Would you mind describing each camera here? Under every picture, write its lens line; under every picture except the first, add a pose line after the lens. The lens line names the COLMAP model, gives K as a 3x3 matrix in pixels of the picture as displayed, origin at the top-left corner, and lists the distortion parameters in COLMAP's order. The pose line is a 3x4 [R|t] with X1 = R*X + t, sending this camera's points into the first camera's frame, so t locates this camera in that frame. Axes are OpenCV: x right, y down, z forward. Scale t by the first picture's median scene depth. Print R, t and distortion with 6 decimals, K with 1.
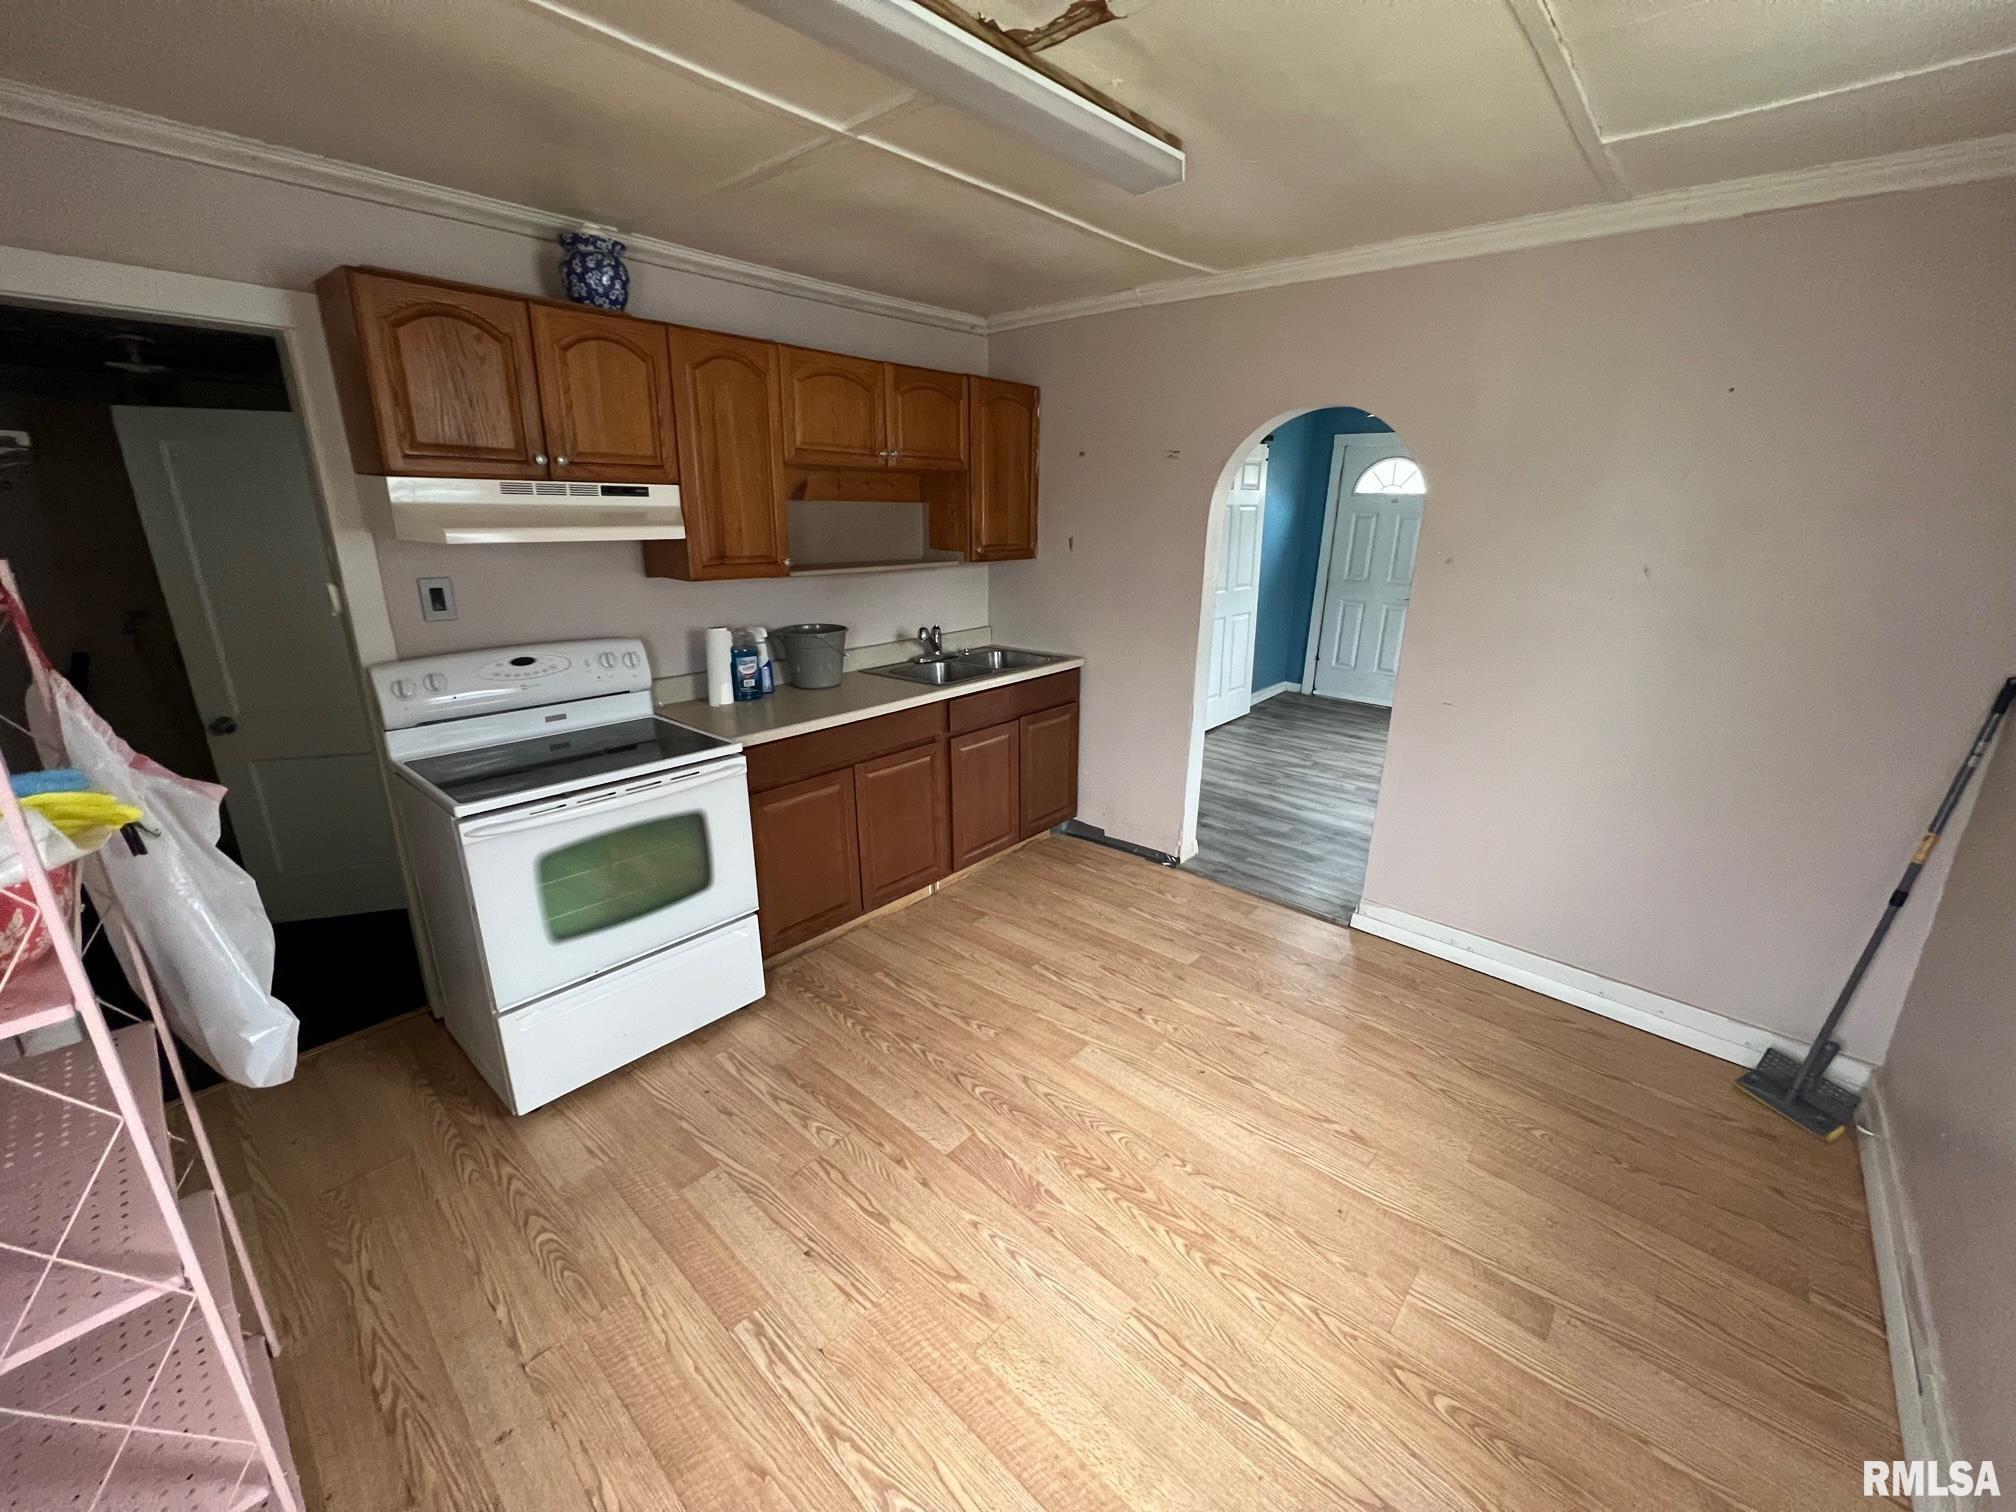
lens RADIAL K [[803.5, 0, 1005.5], [0, 803.5, 752.5], [0, 0, 1]] dist [0.001251, 0.000065]
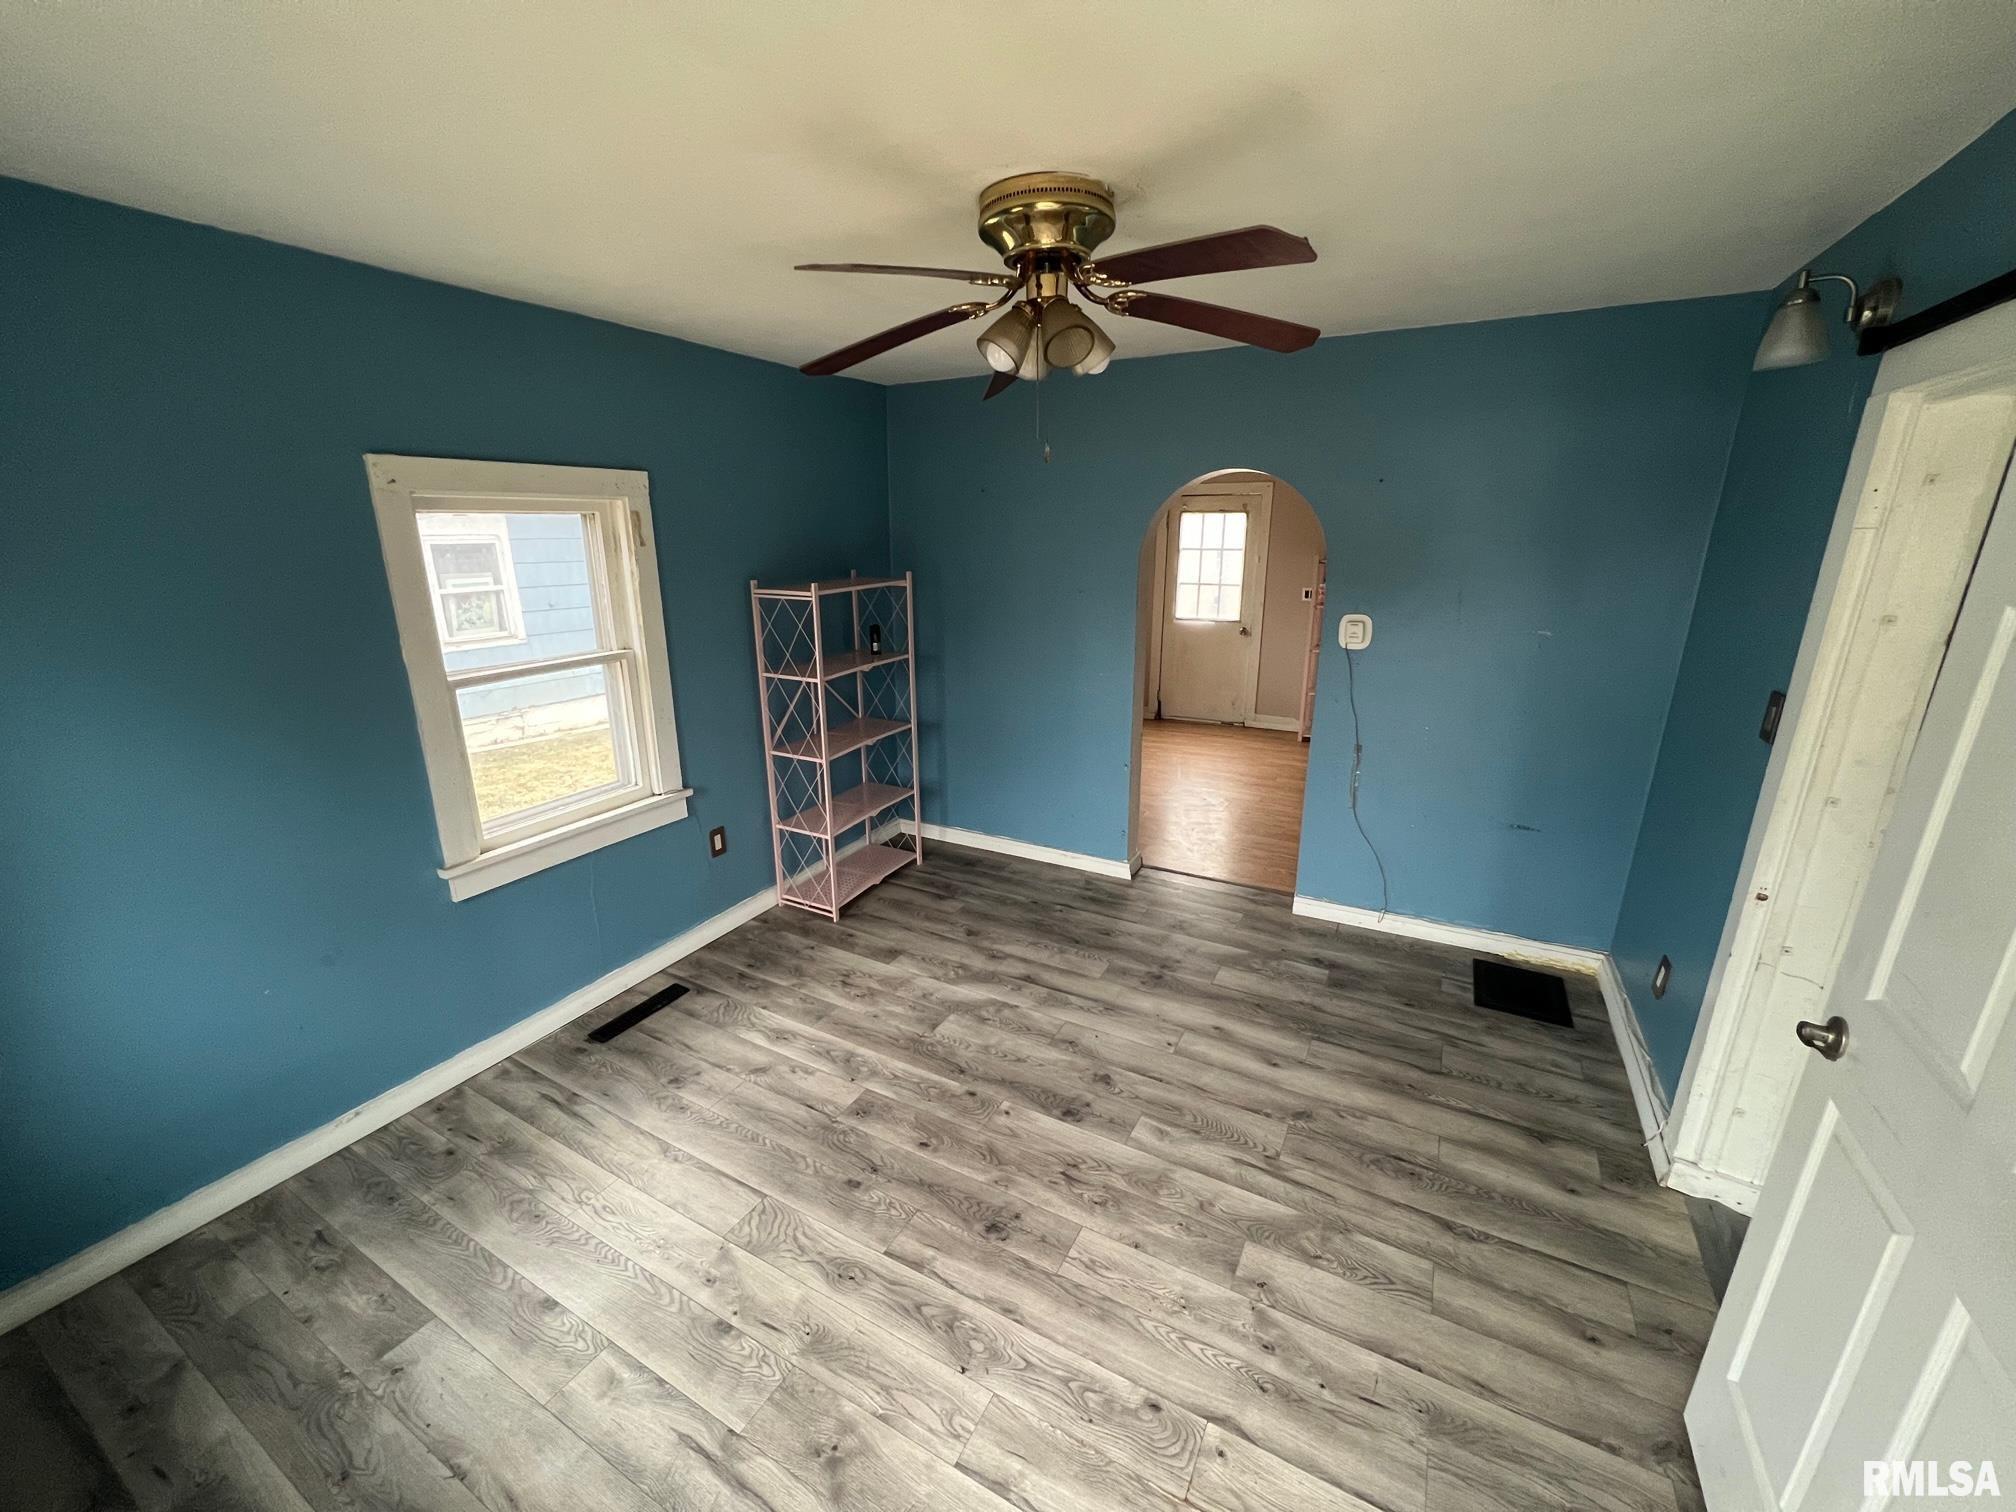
lens RADIAL K [[803.5, 0, 1006.6], [0, 803.5, 762.3], [0, 0, 1]] dist [0.001251, 0.000065]
pose [[-0.972942, 0.058573, -0.223503, 0.595648], [-0.075052, 0.834759, 0.545477, -0.401896], [0.218521, 0.547492, -0.807775, 1.231174]]
